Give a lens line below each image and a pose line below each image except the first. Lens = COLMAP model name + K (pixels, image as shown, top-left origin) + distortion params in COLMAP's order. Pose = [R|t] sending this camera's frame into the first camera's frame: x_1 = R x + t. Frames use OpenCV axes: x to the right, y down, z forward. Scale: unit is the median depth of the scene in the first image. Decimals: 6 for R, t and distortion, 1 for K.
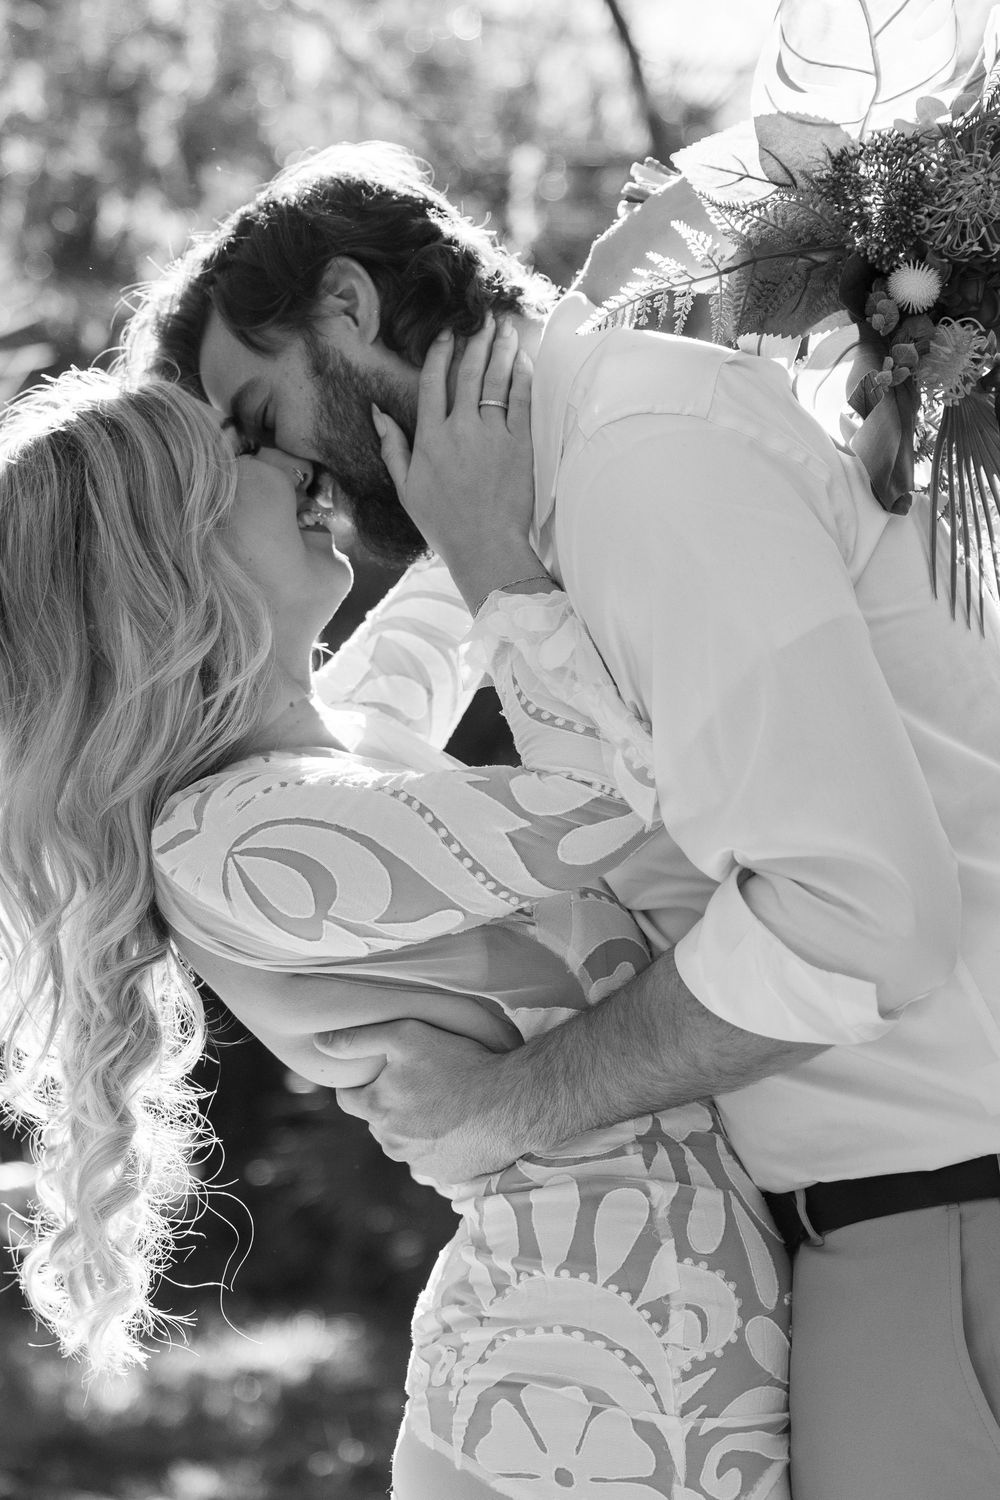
lens RADIAL K [[2649.1, 0, 497.0], [0, 2649.1, 750.7], [0, 0, 1]] dist [0.137858, 0.000000]
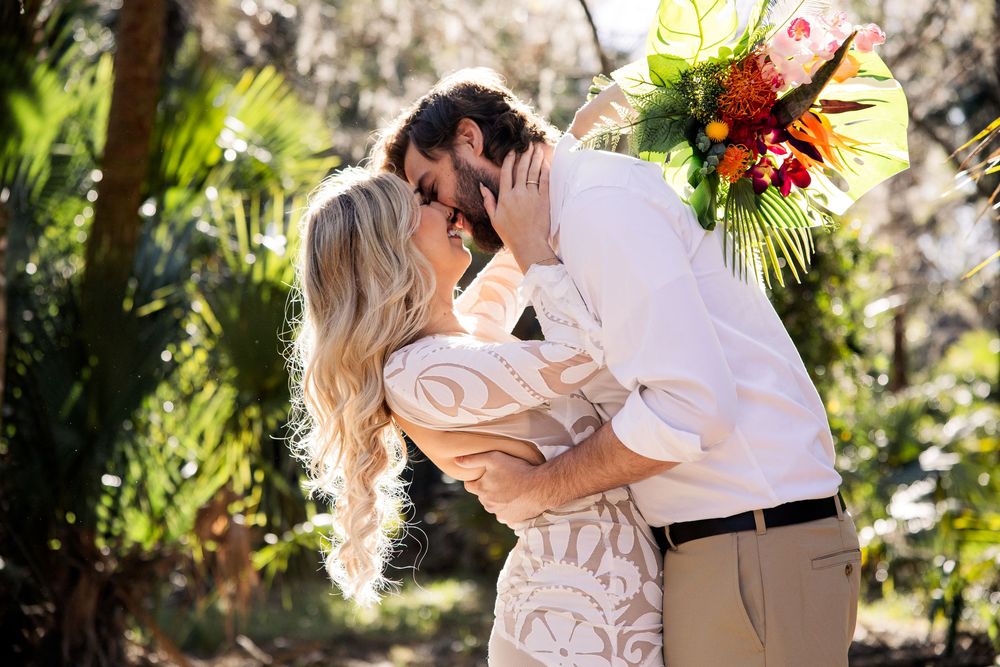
lens RADIAL K [[1766.1, 0, 483.2], [0, 1766.1, 357.5], [0, 0, 1]] dist [0.137858, 0.000000]
pose [[0.999550, 0.000032, -0.030007, 0.001730], [0.000365, 0.999912, 0.013232, 0.000228], [0.030005, -0.013237, 0.999462, -0.521394]]
